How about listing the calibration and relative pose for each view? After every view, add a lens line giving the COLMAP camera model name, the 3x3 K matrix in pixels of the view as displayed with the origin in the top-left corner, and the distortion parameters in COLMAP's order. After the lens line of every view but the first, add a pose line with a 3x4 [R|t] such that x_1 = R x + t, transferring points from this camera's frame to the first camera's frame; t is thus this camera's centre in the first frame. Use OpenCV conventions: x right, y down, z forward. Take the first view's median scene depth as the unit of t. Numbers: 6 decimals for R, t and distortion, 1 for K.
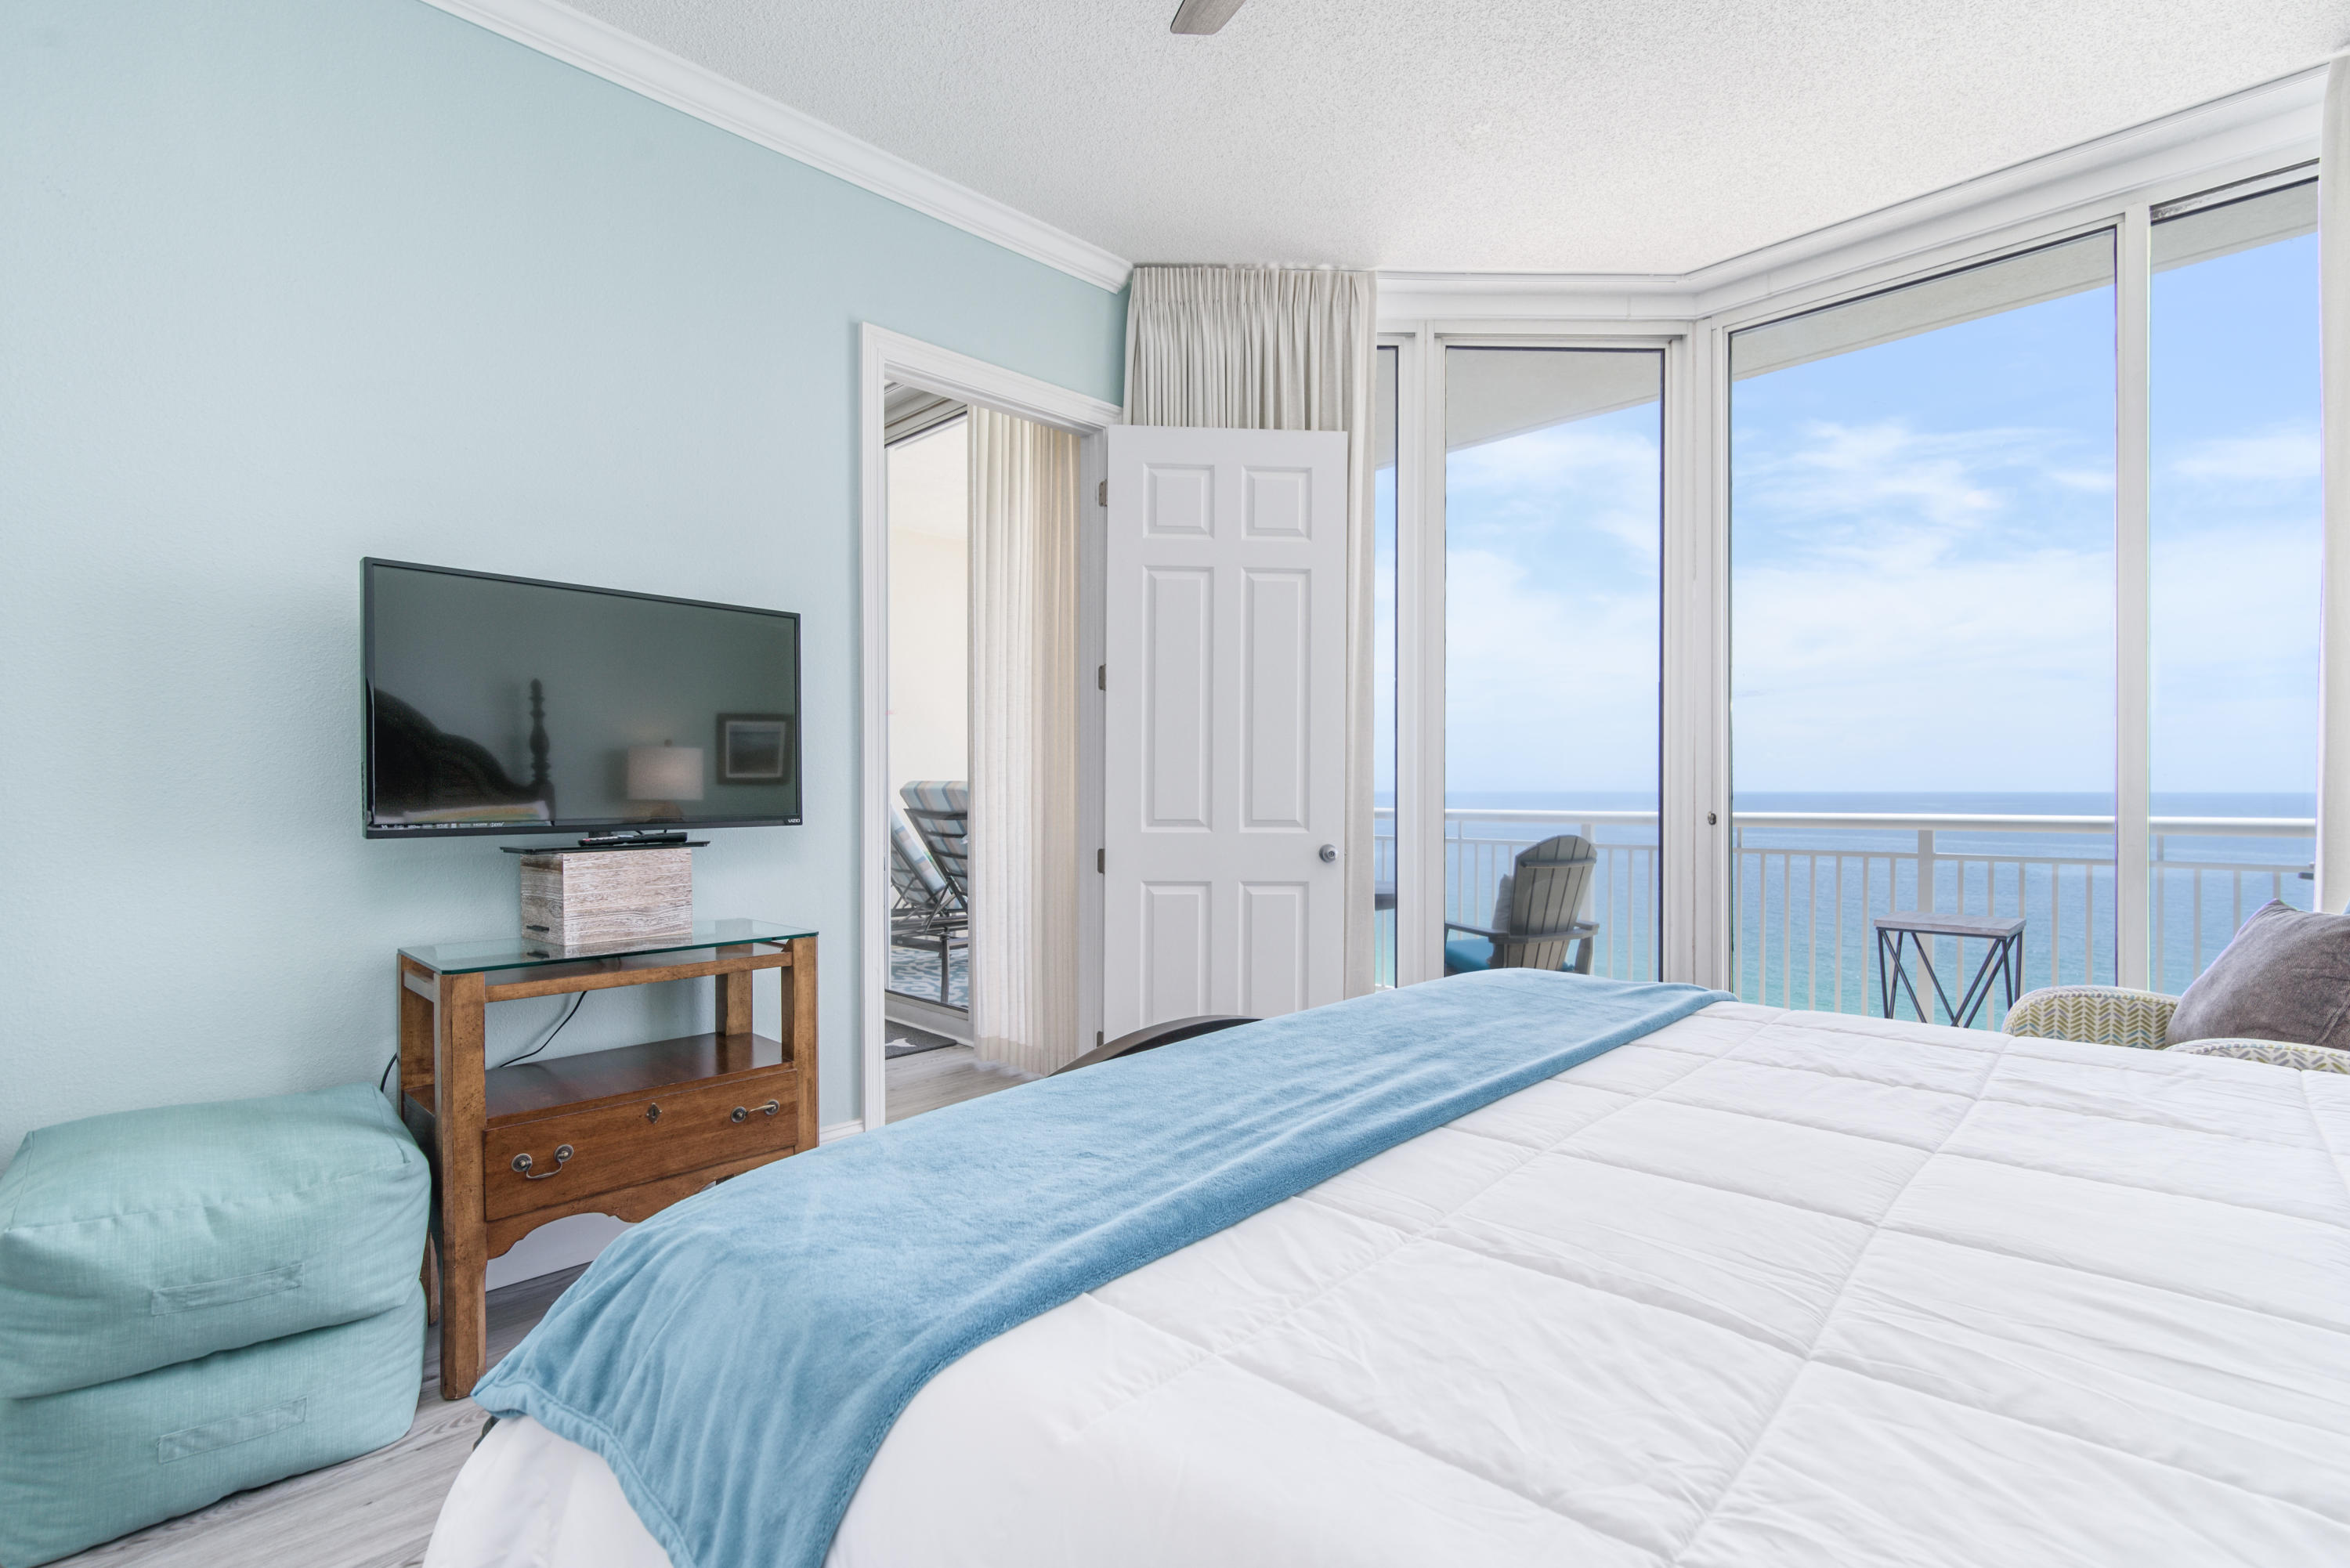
lens RADIAL K [[1075.6, 0, 1198.3], [0, 1075.6, 809.1], [0, 0, 1]] dist [-0.004094, 0.000917]
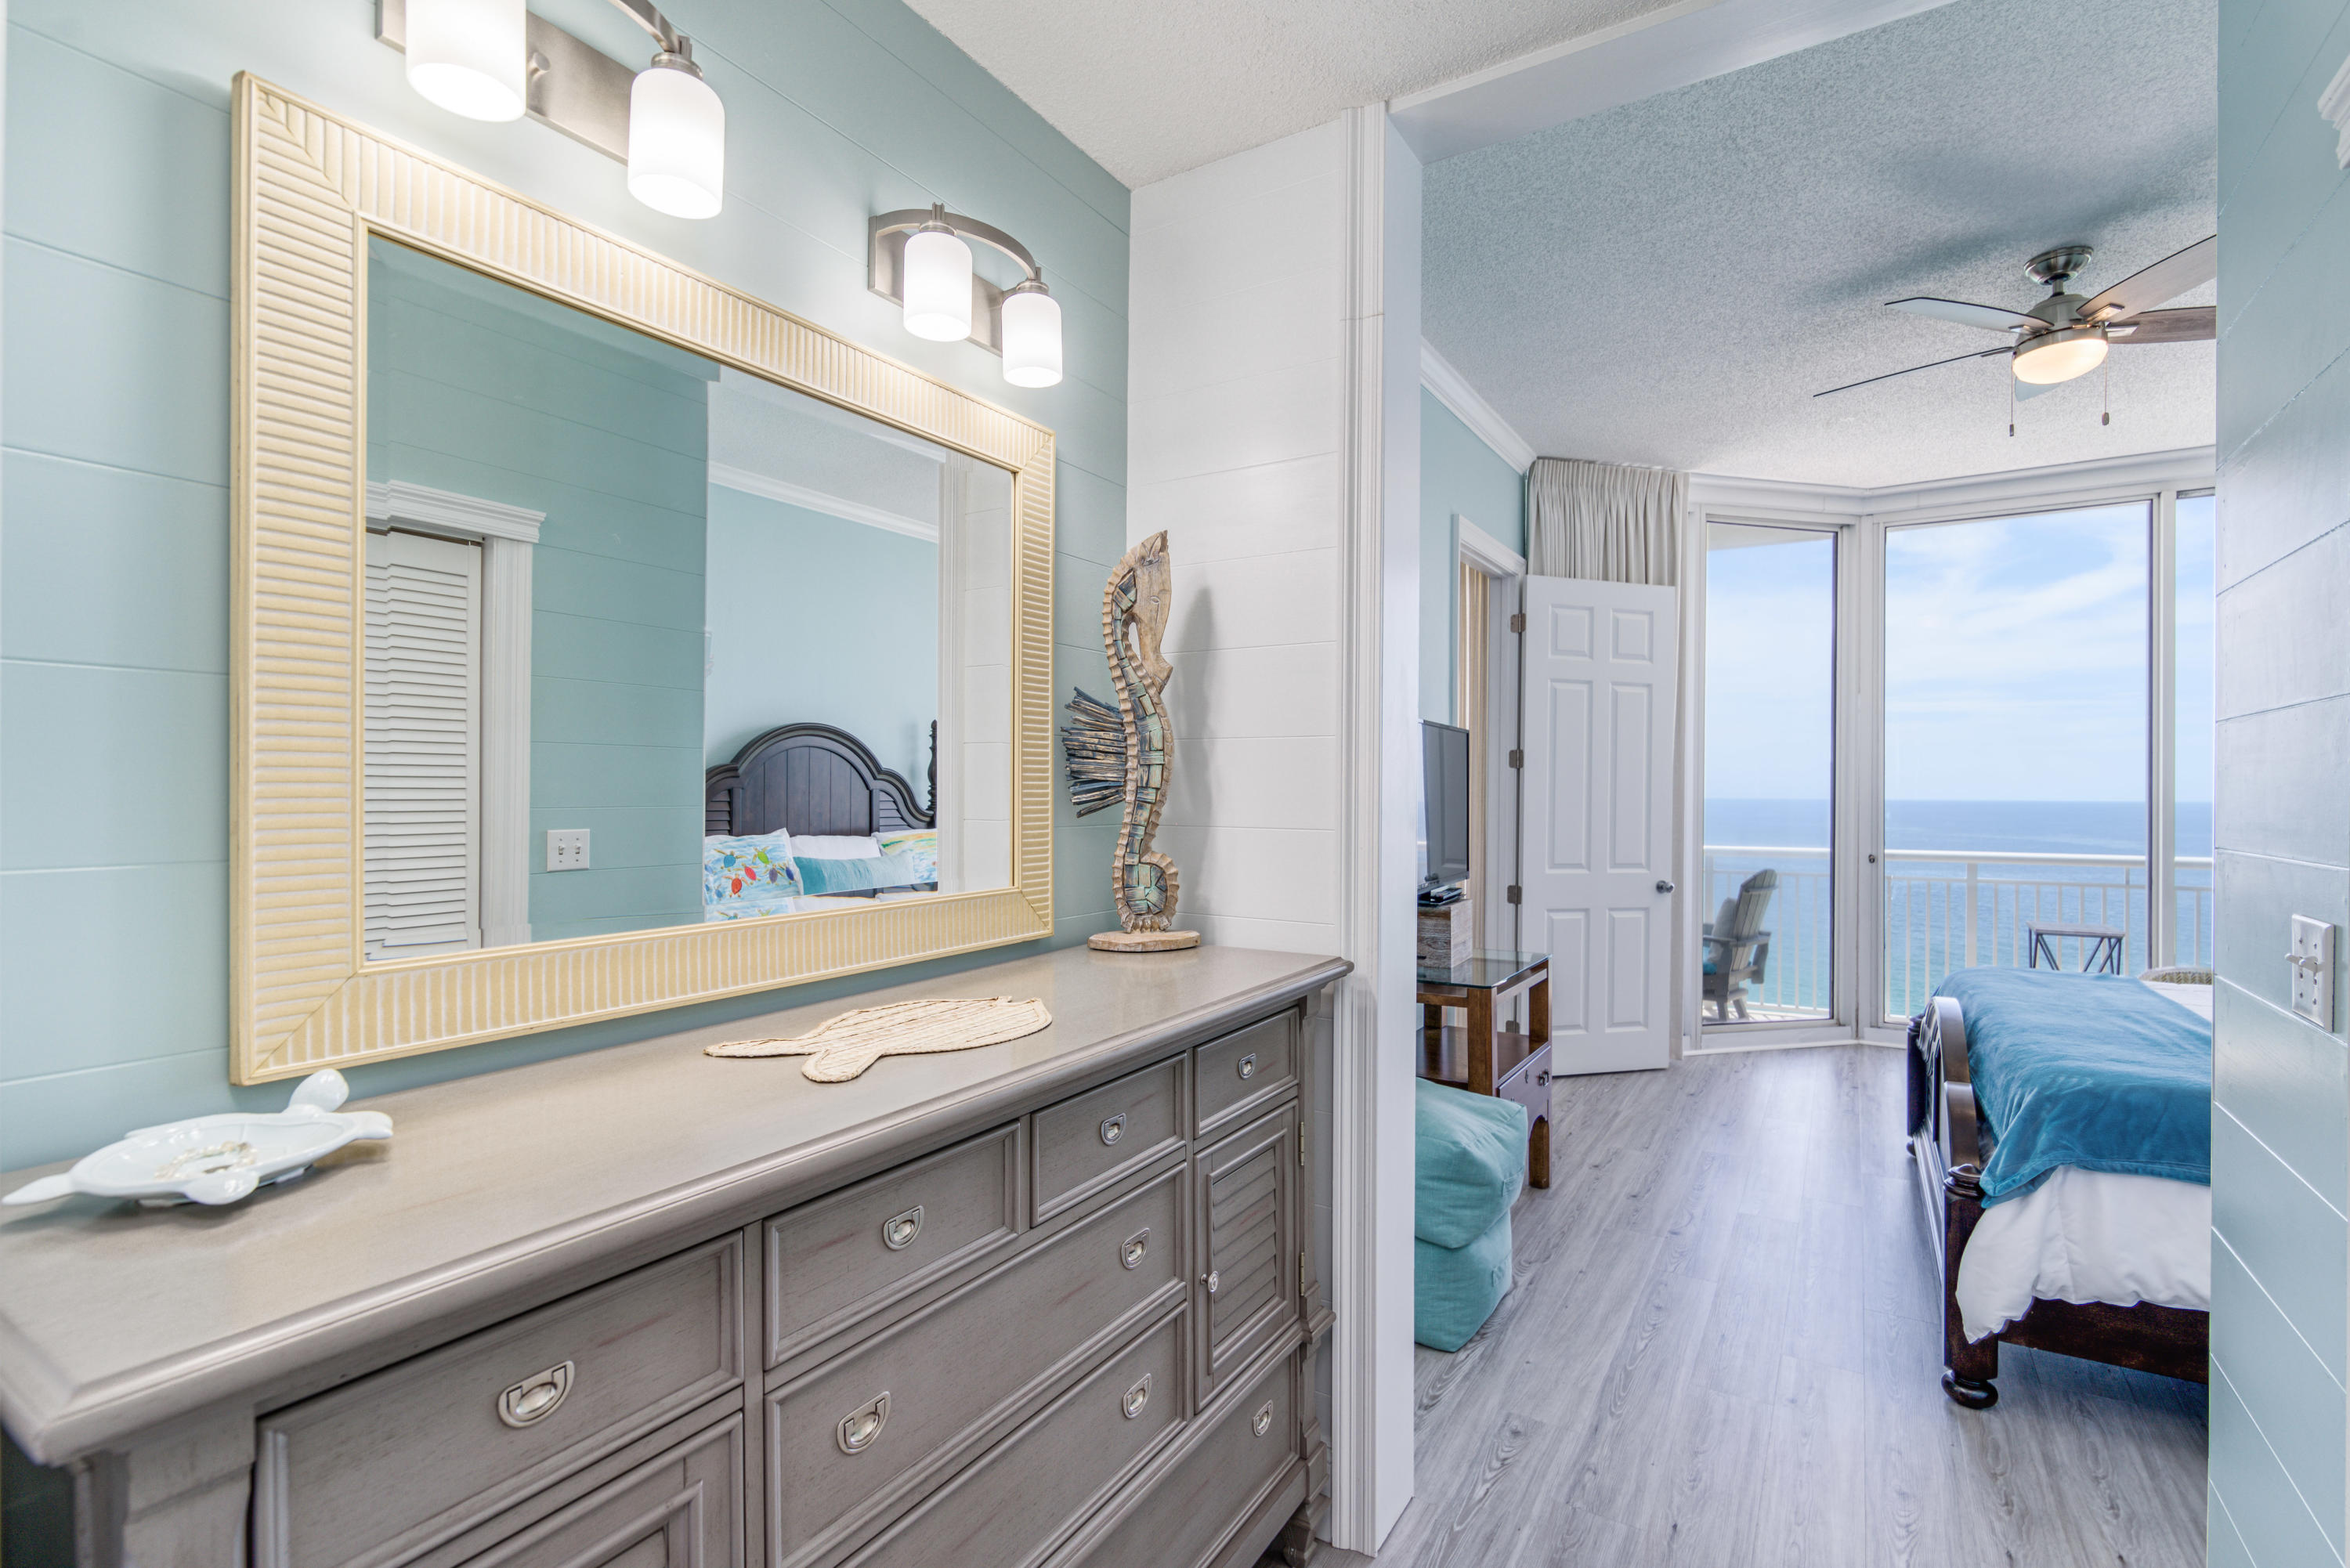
lens RADIAL K [[1075.6, 0, 1206.1], [0, 1075.6, 792.9], [0, 0, 1]] dist [-0.004094, 0.000917]
pose [[0.976248, 0.007492, 0.216525, -0.759596], [-0.003964, 0.999852, -0.016727, -0.055212], [-0.216618, 0.015472, 0.976134, -0.234973]]
